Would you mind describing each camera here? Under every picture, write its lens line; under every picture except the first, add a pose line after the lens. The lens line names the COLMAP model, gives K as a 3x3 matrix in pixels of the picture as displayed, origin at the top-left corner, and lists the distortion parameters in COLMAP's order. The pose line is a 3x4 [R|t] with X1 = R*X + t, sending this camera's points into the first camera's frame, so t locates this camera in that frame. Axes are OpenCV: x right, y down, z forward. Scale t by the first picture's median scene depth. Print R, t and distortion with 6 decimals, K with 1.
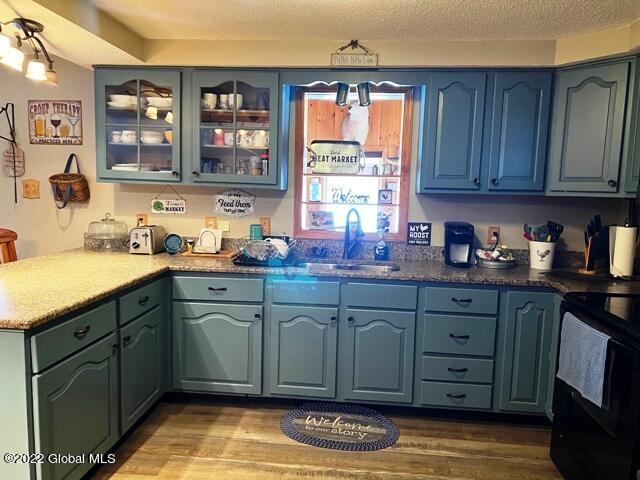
lens RADIAL K [[481.2, 0, 319.1], [0, 481.2, 240.6], [0, 0, 1]] dist [0.001753, -0.007770]
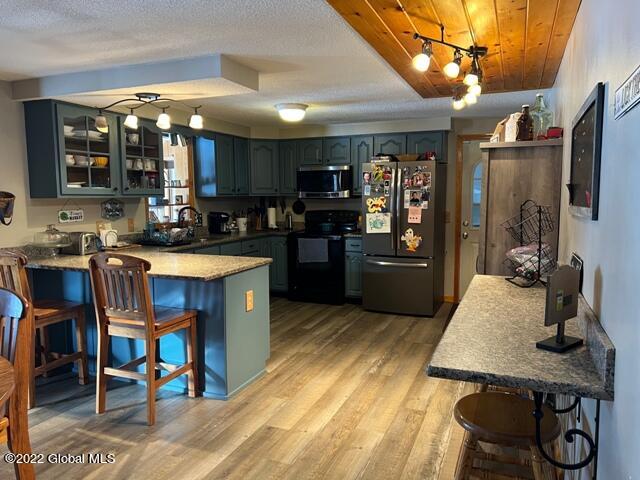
lens RADIAL K [[481.2, 0, 320.5], [0, 481.2, 240.1], [0, 0, 1]] dist [0.001753, -0.007770]
pose [[0.271072, -0.121333, 0.954881, -1.434728], [0.118625, 0.988672, 0.091952, -0.053537], [-0.955222, 0.088347, 0.282394, 0.084362]]
